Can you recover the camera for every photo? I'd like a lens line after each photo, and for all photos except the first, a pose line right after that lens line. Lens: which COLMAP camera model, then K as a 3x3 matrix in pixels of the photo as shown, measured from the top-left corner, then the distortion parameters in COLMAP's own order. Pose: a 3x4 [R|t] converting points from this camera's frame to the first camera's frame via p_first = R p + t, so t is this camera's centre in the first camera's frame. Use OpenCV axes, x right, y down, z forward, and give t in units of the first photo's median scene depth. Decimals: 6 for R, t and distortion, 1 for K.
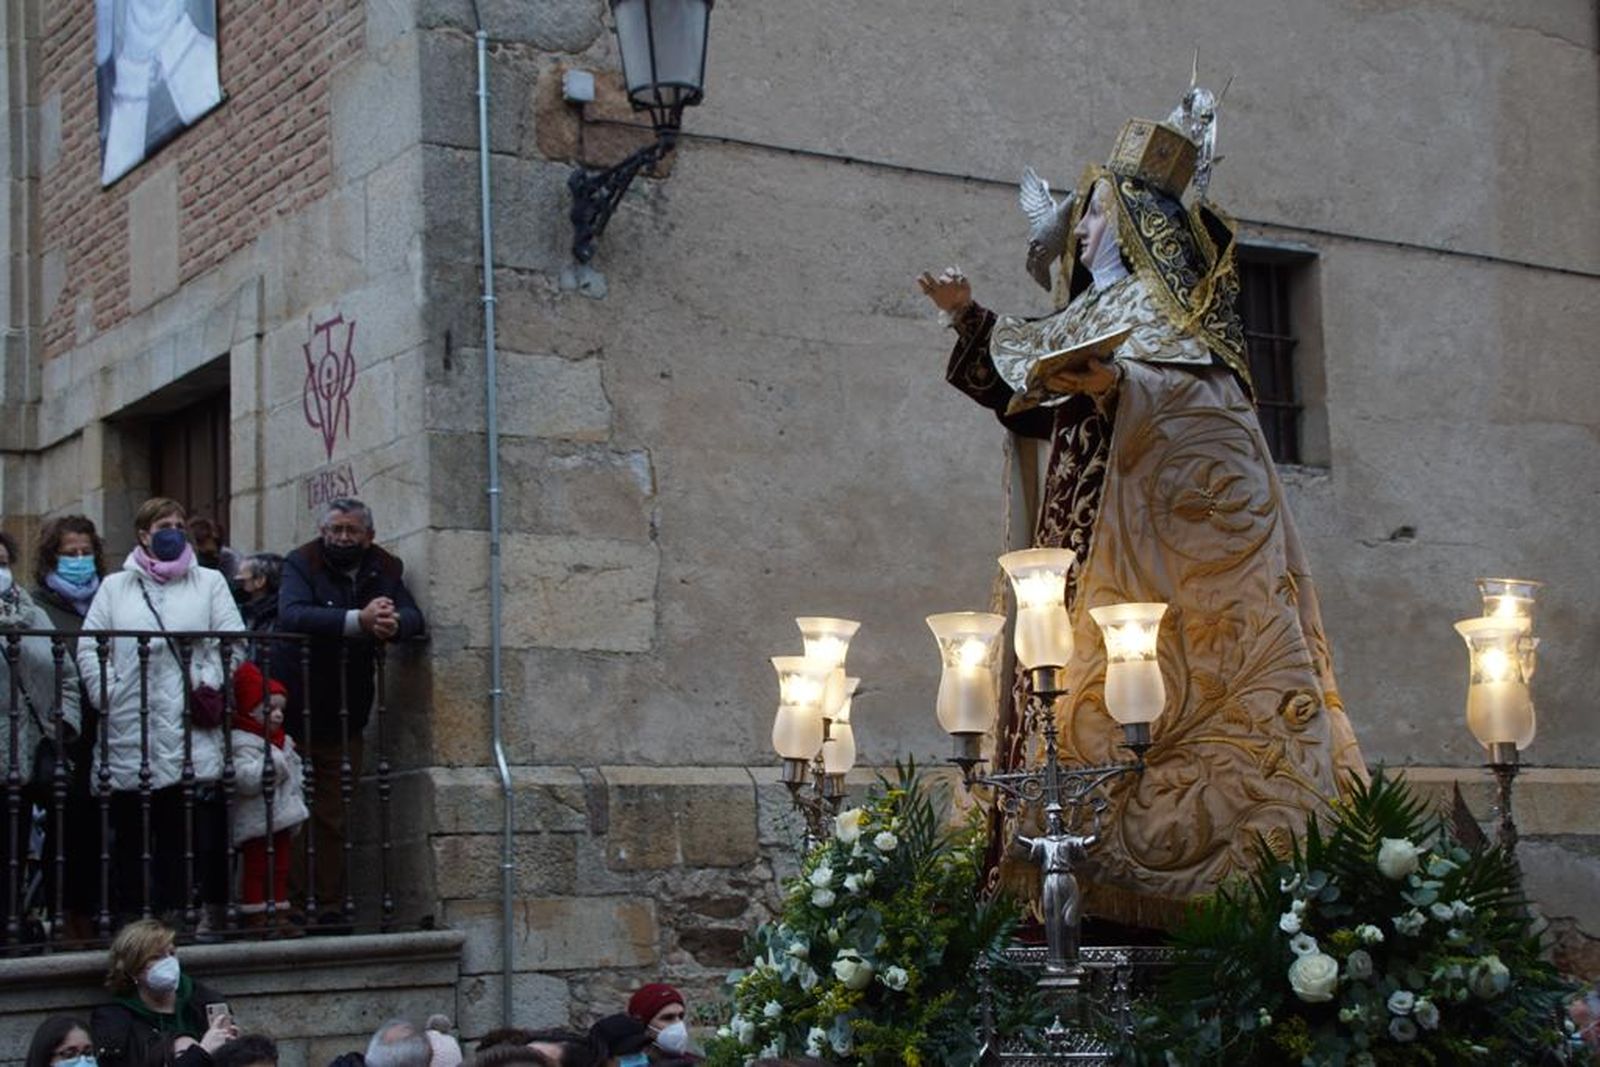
lens RADIAL K [[2631.3, 0, 771.9], [0, 2631.3, 550.5], [0, 0, 1]] dist [0.034578, 1.160913]
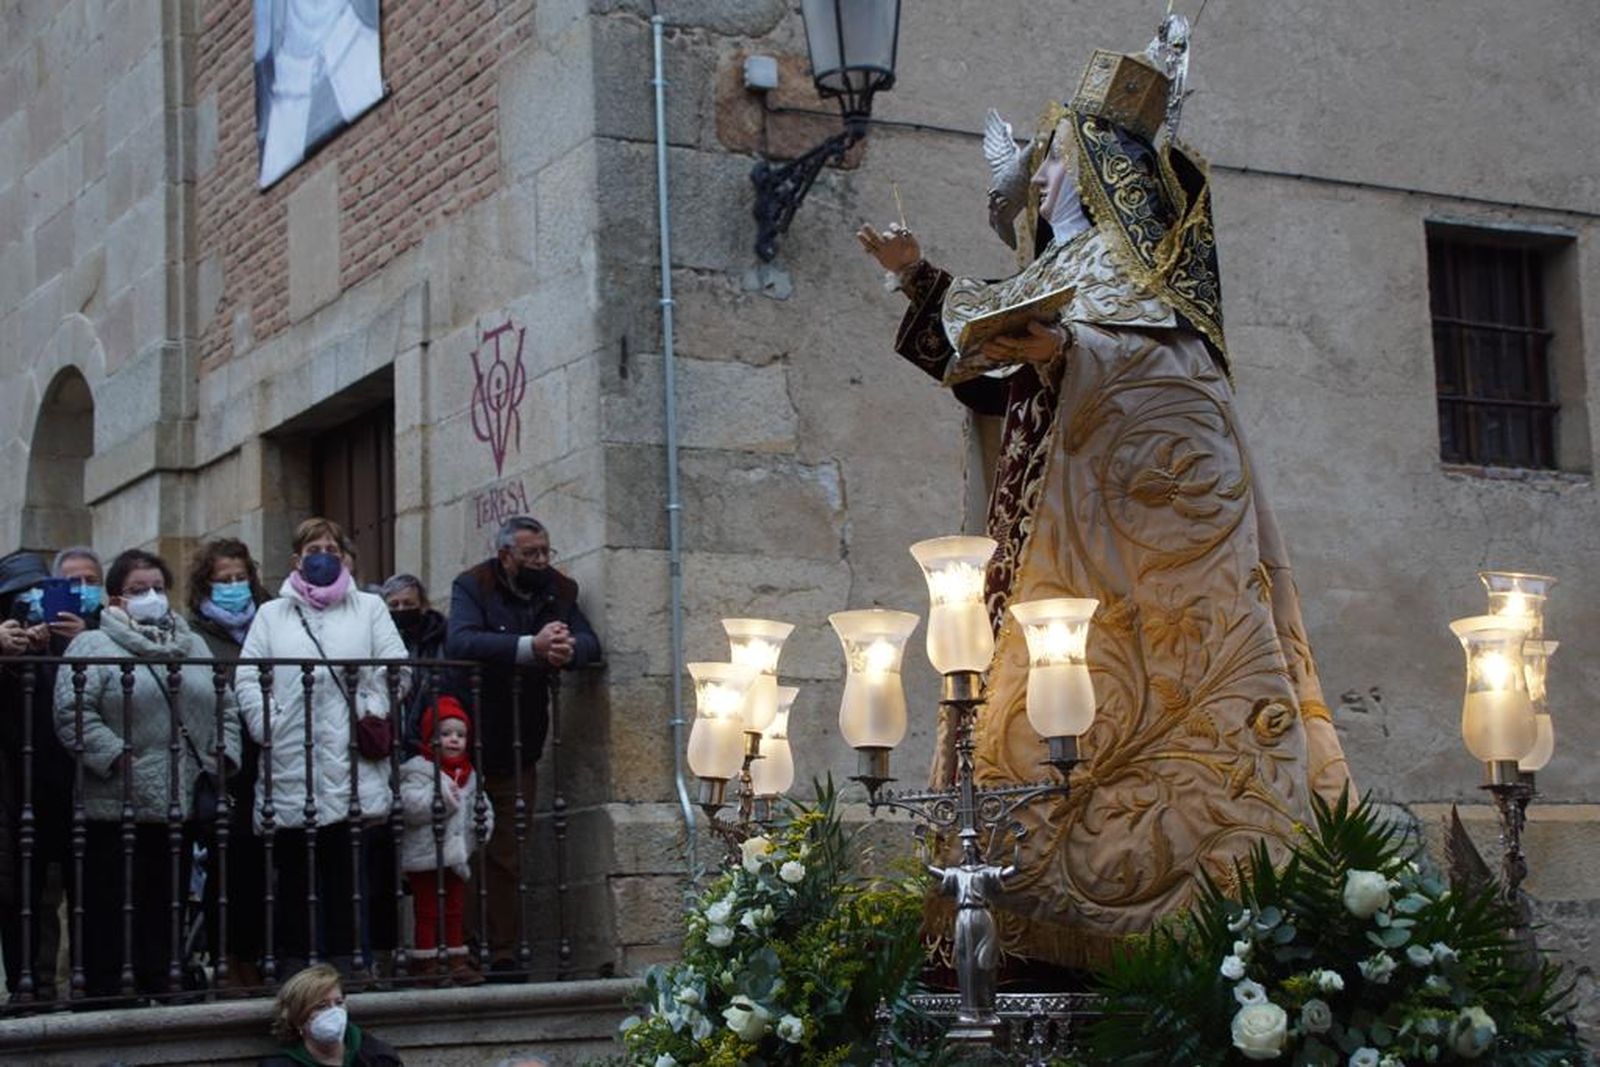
lens RADIAL K [[2830.9, 0, 798.7], [0, 2830.9, 551.3], [0, 0, 1]] dist [0.056290, 1.537737]
pose [[0.998013, -0.007727, -0.062538, 0.097004], [0.007320, 0.999951, -0.006737, 0.008911], [0.062586, 0.006266, 0.998020, 0.051985]]
